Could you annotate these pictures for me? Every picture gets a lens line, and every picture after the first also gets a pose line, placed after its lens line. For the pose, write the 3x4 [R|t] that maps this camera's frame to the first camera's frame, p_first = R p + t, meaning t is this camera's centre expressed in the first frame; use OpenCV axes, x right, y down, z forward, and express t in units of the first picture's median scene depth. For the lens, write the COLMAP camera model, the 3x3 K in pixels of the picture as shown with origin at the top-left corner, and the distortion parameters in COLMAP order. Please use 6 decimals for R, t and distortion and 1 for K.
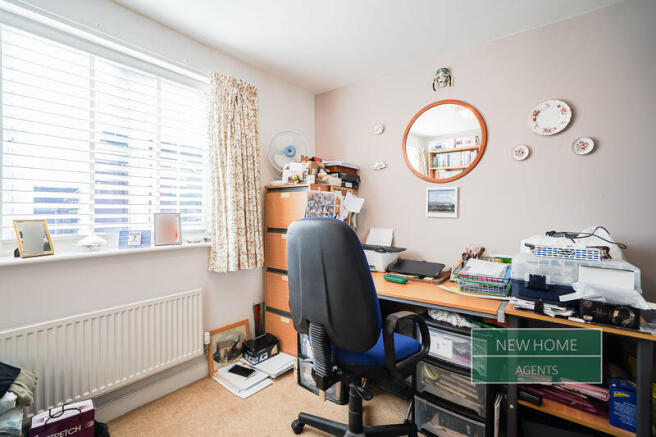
lens RADIAL K [[301.1, 0, 311.7], [0, 301.1, 214.3], [0, 0, 1]] dist [-0.004579, 0.000274]
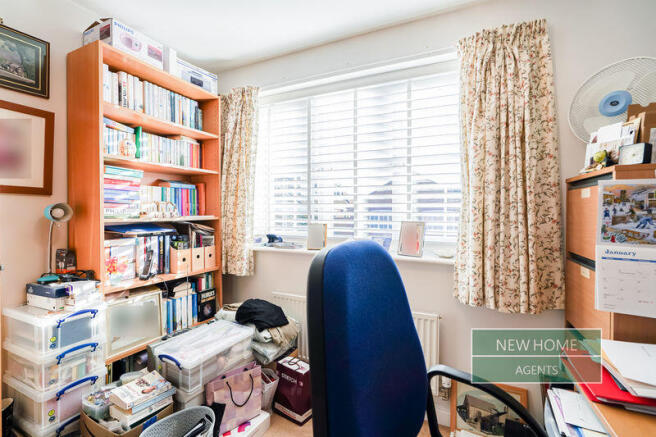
lens RADIAL K [[301.1, 0, 311.7], [0, 301.1, 214.3], [0, 0, 1]] dist [-0.004579, 0.000274]
pose [[0.238275, 0.007202, -0.971171, 0.374270], [-0.010406, 0.999934, 0.004862, -0.030007], [0.971142, 0.008948, 0.238334, 0.508980]]
